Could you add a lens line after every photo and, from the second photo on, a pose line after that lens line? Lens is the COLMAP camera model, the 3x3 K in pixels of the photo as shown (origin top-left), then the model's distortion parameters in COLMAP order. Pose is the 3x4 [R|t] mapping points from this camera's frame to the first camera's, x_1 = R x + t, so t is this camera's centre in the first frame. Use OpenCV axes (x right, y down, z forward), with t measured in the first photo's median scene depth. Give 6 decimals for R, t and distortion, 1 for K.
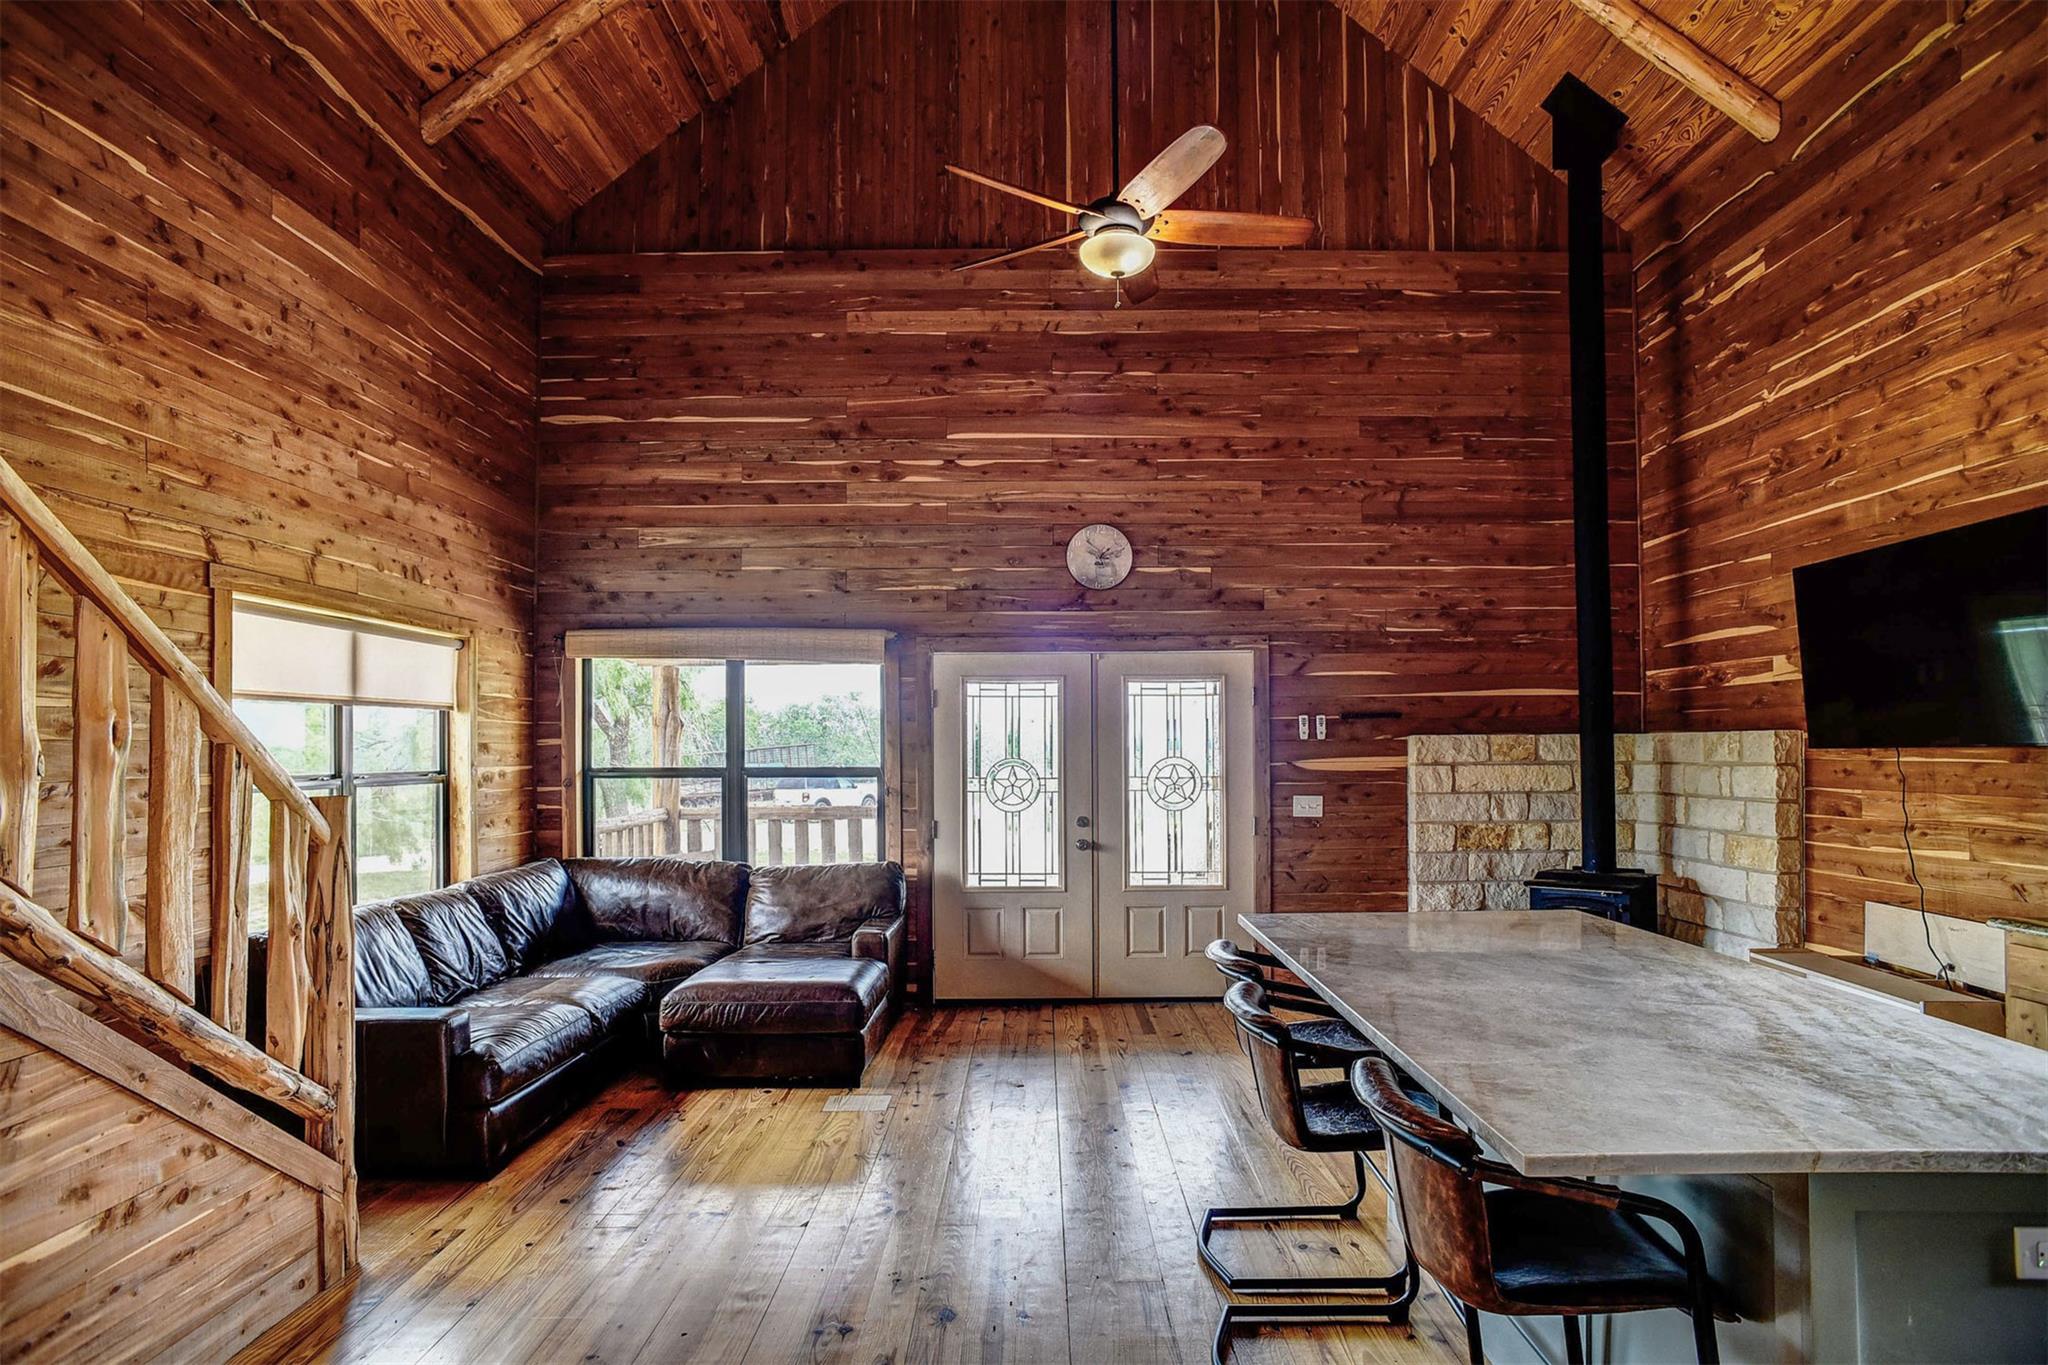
lens RADIAL K [[1182.0, 0, 1035.7], [0, 1182.0, 723.2], [0, 0, 1]] dist [-0.092998, 0.068577]
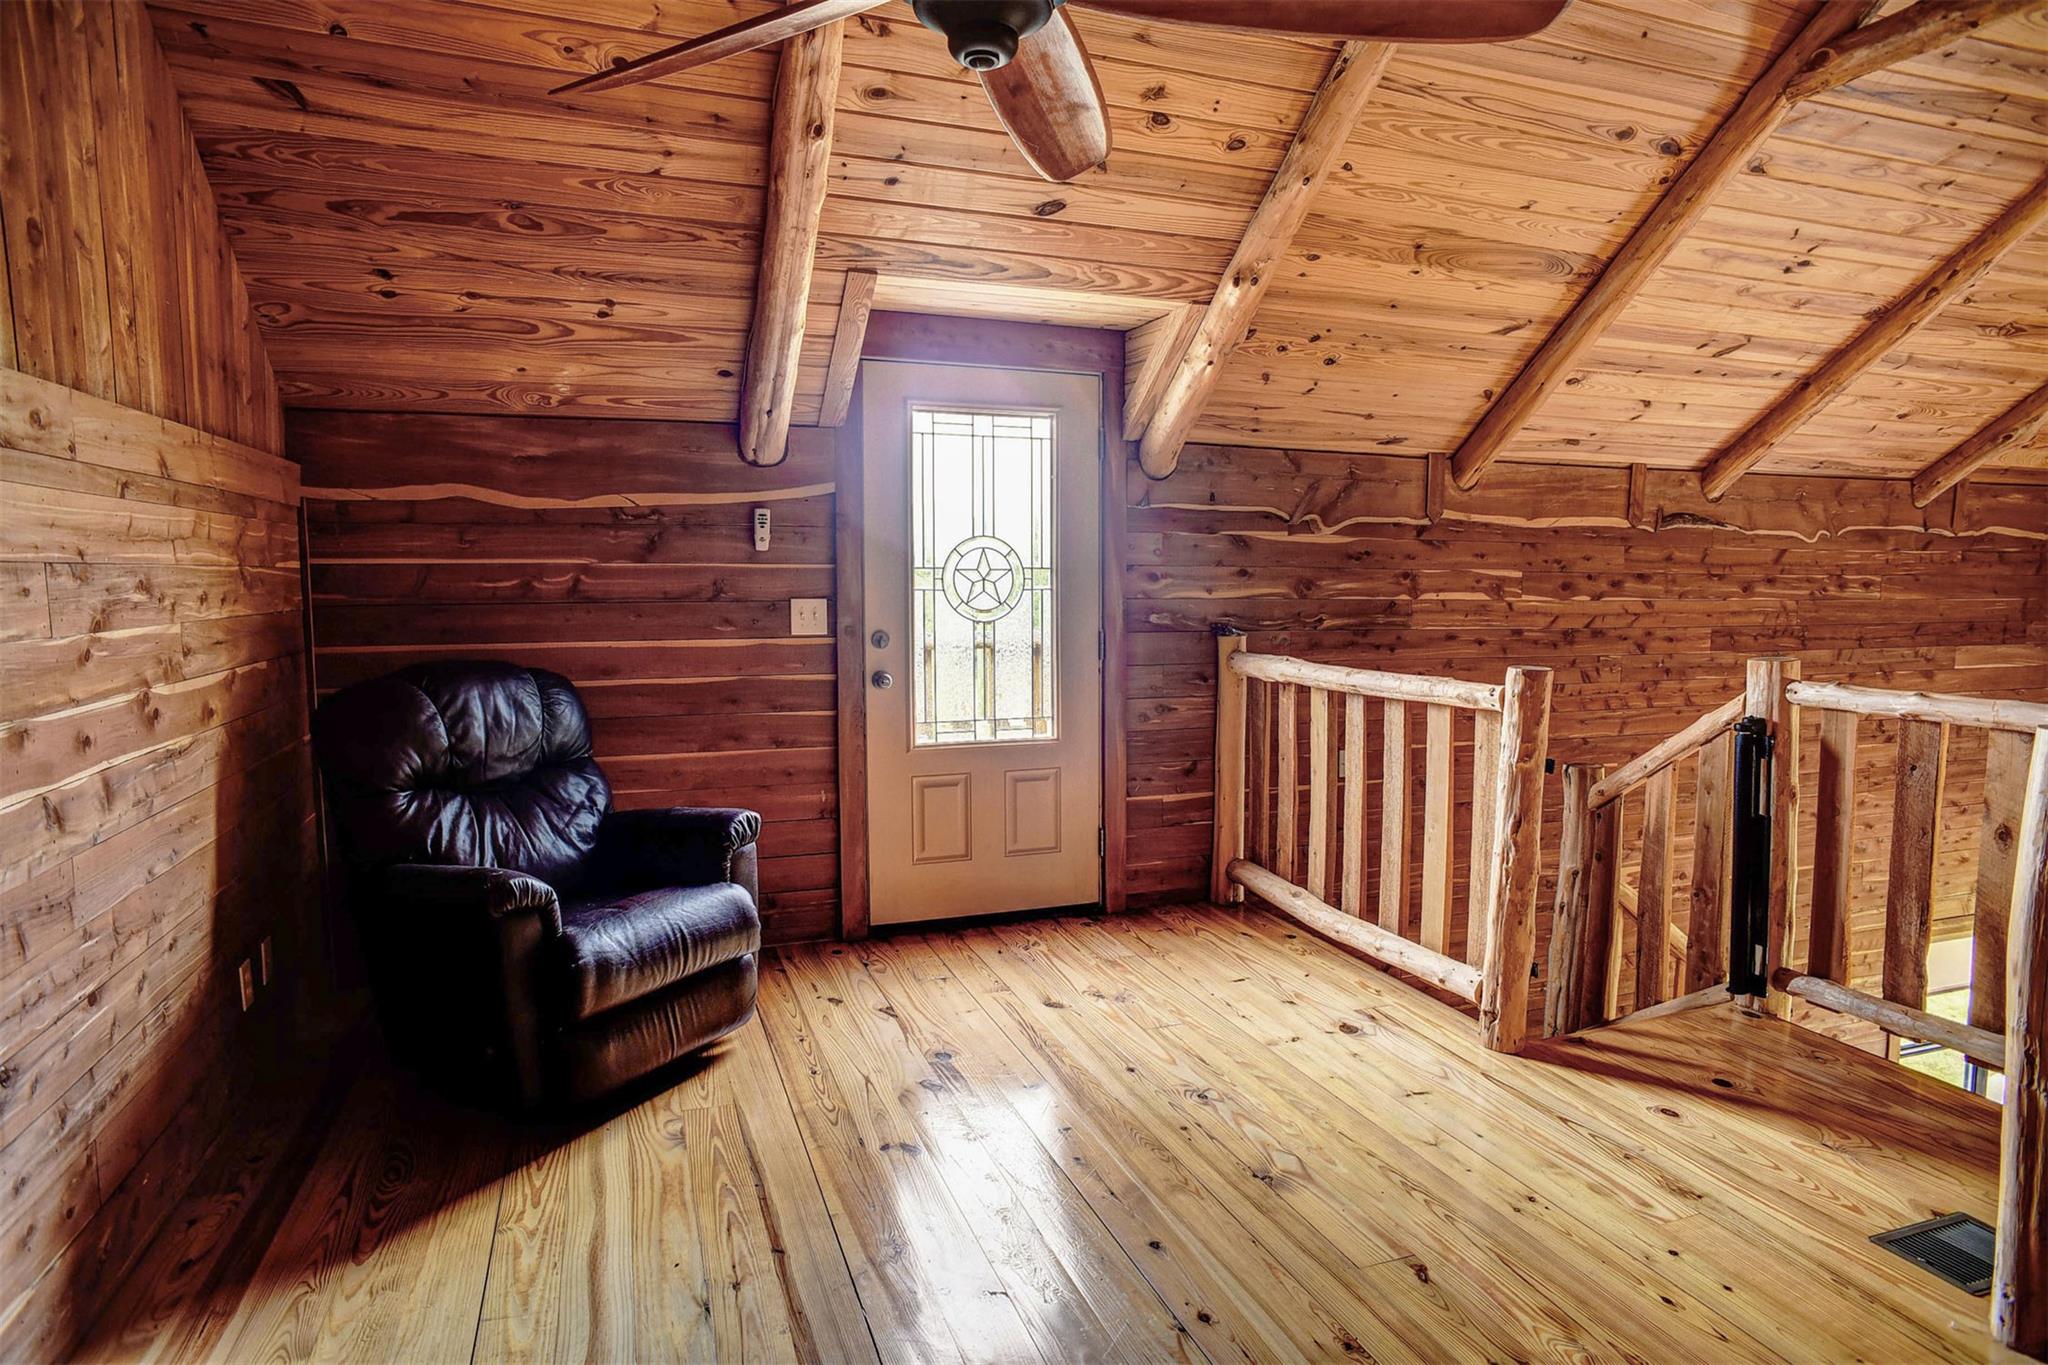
lens RADIAL K [[1179.6, 0, 1030.9], [0, 1179.6, 682.5], [0, 0, 1]] dist [-0.094903, 0.070947]
pose [[0.341585, 0.097257, -0.934805, 0.176549], [0.013499, 0.994021, 0.108350, -0.395505], [0.939754, -0.049630, 0.338230, -0.367109]]
